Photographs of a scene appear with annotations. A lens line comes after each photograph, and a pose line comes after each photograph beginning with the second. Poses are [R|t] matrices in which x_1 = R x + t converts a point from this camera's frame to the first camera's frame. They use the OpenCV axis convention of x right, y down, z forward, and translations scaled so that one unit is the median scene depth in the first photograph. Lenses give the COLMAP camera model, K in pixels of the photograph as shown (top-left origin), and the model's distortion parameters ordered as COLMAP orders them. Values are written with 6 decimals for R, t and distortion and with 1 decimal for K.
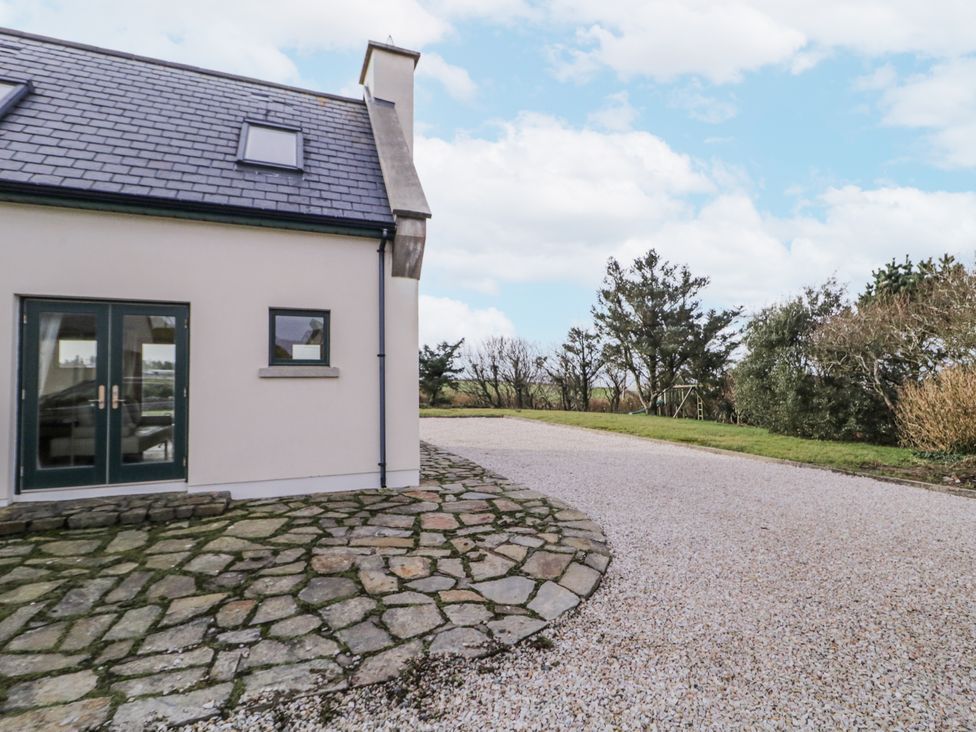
lens RADIAL K [[726.1, 0, 495.1], [0, 726.1, 356.9], [0, 0, 1]] dist [0.000383, -0.000527]
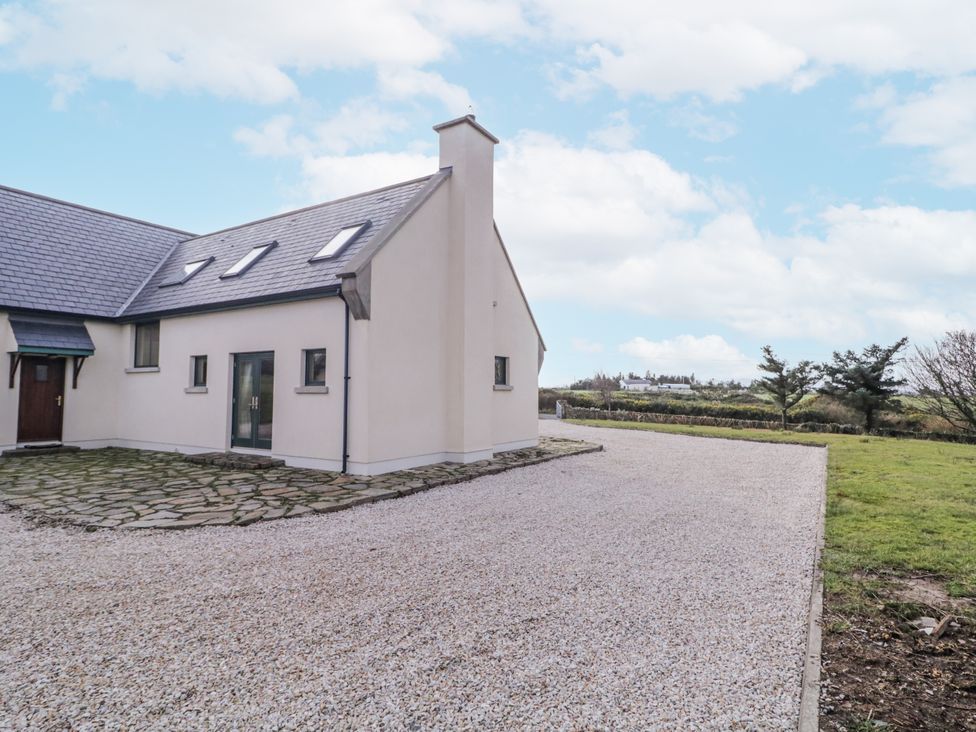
lens RADIAL K [[726.1, 0, 495.1], [0, 726.1, 356.9], [0, 0, 1]] dist [0.000383, -0.000527]
pose [[0.343282, -0.036565, -0.938521, 1.300559], [0.029282, 0.999173, -0.028218, 0.005252], [0.938776, -0.017795, 0.344068, 0.812406]]
